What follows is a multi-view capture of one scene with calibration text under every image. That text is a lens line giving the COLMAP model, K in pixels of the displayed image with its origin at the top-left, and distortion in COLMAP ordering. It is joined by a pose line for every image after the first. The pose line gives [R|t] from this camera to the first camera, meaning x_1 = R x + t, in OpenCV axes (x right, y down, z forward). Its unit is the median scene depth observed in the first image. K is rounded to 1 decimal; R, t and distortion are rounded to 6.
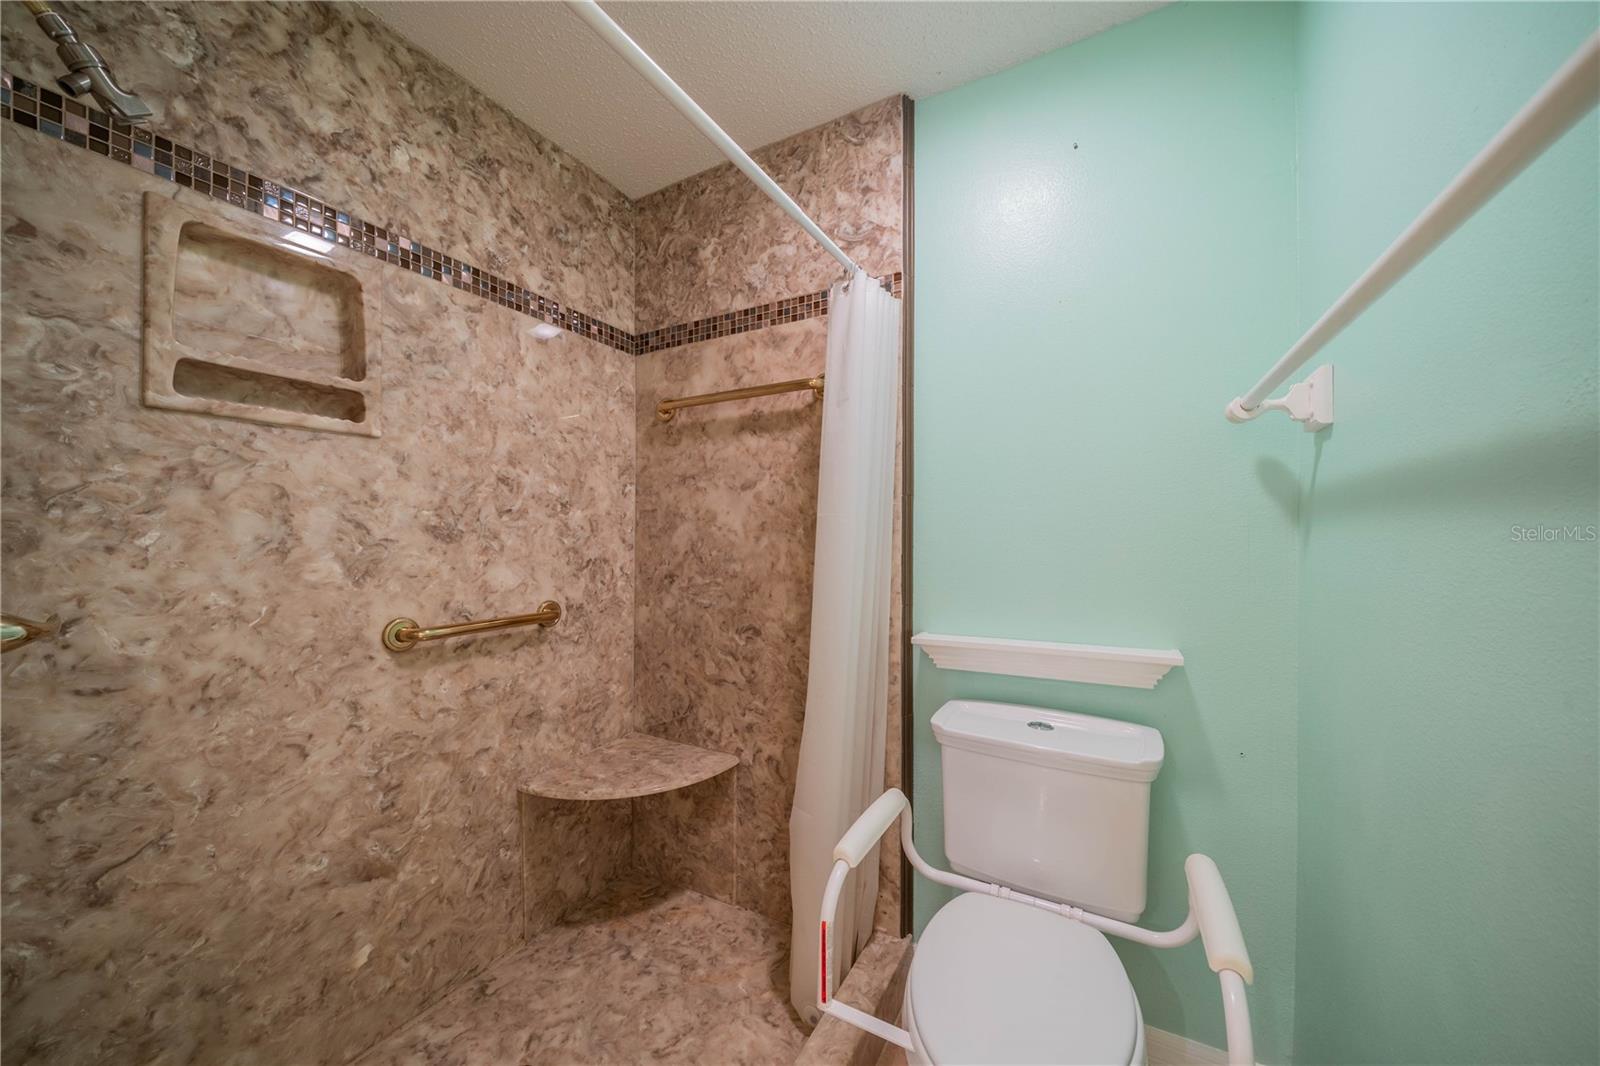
lens RADIAL K [[557.3, 0, 799.4], [0, 557.3, 534.9], [0, 0, 1]] dist [-0.000007, -0.000199]
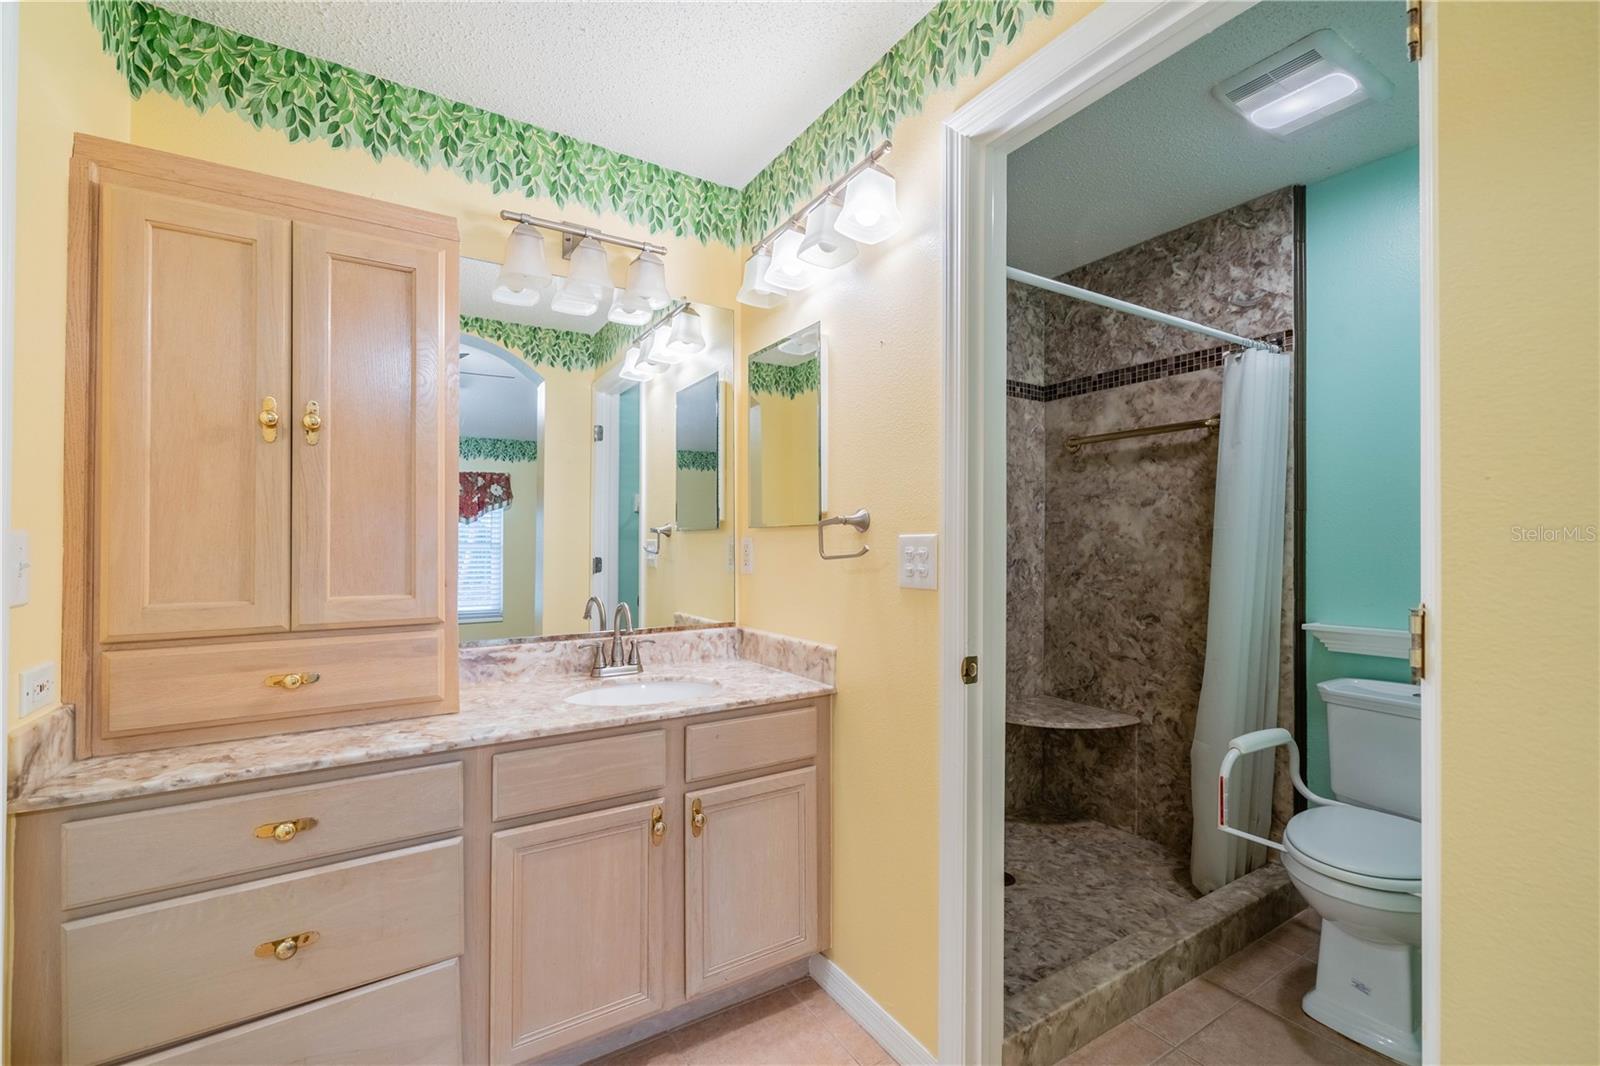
lens RADIAL K [[657.4, 0, 806.6], [0, 657.4, 535.8], [0, 0, 1]] dist [0.000667, -0.000239]
pose [[0.873104, -0.002226, -0.487528, -0.041117], [-0.000700, 0.999983, -0.005820, -0.004818], [0.487533, 0.005423, 0.873088, -0.683879]]
